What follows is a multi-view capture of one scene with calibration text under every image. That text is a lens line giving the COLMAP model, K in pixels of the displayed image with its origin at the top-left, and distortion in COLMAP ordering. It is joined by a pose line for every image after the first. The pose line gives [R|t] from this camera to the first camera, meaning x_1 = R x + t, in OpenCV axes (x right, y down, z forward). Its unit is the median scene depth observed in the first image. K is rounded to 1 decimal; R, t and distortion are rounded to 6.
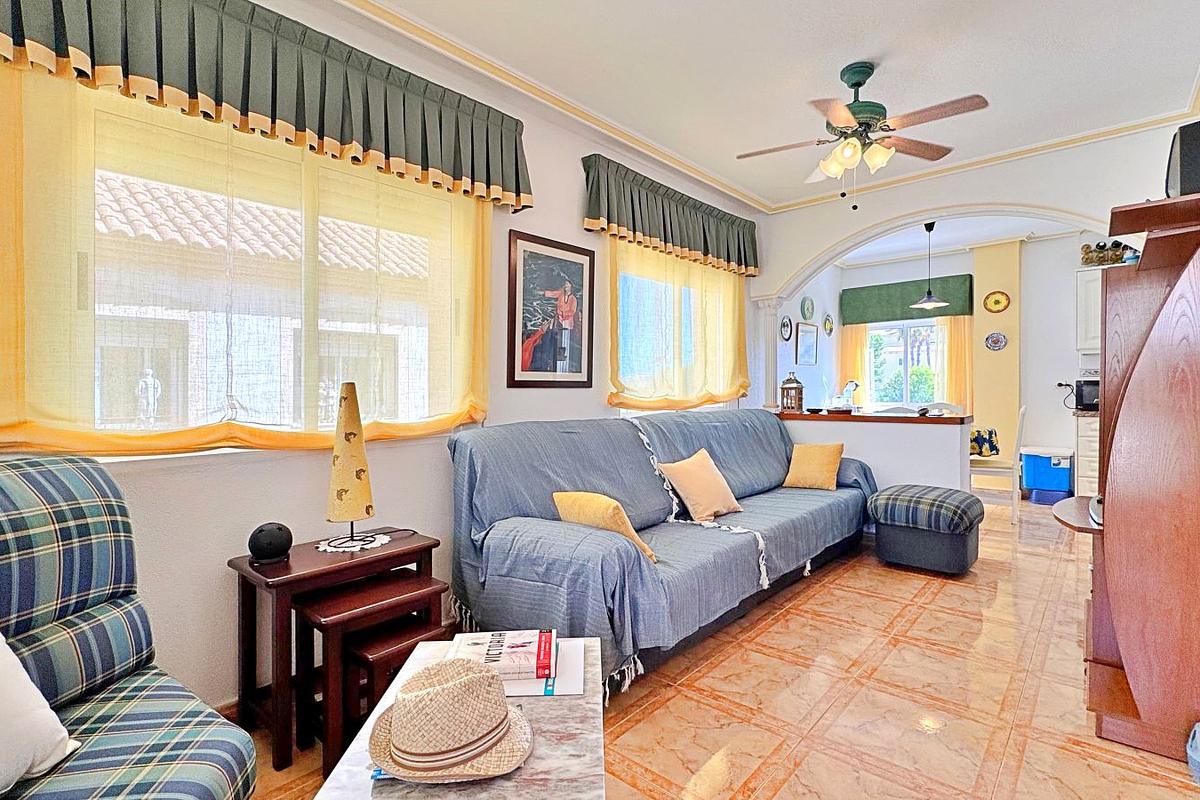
lens RADIAL K [[575.9, 0, 600.6], [0, 575.9, 394.6], [0, 0, 1]] dist [0.005380, 0.001273]
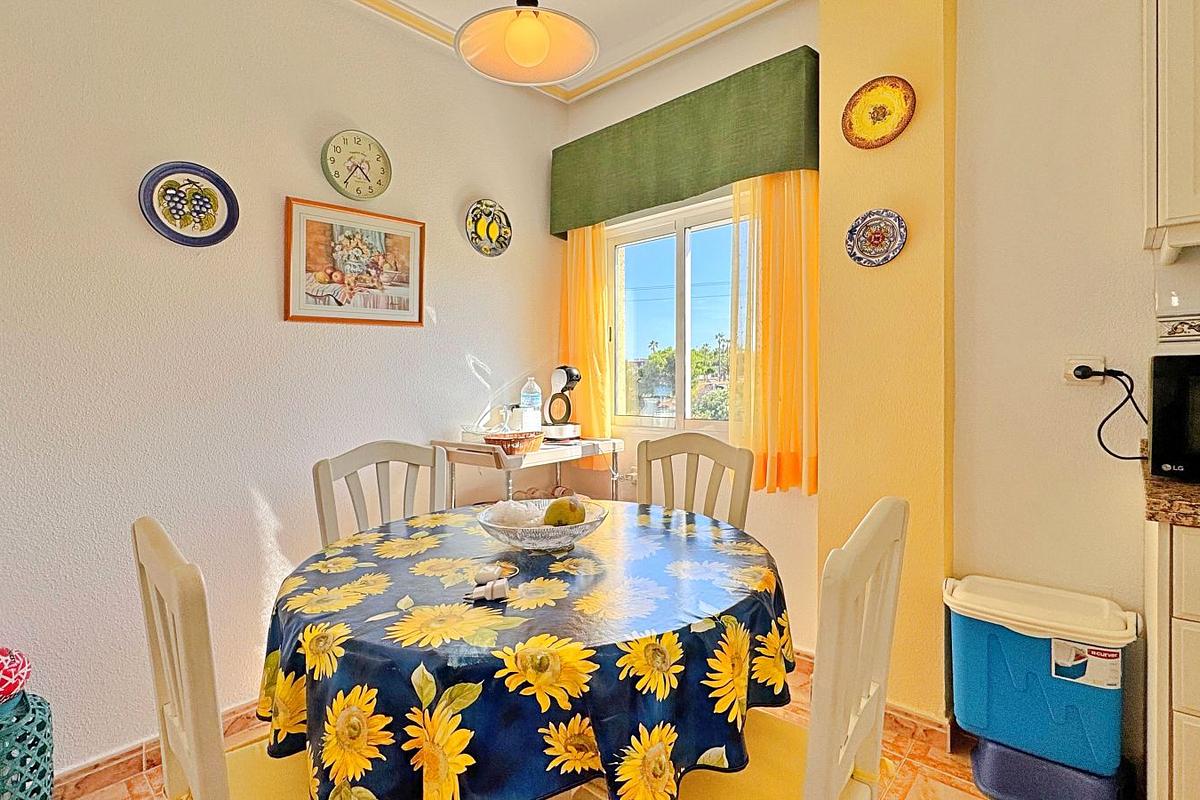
lens RADIAL K [[575.9, 0, 598.2], [0, 575.9, 395.6], [0, 0, 1]] dist [0.005380, 0.001273]
pose [[0.999988, -0.003851, -0.002928, 0.533281], [0.003867, 0.999976, 0.005767, -0.007984], [0.002906, -0.005779, 0.999979, 0.683442]]
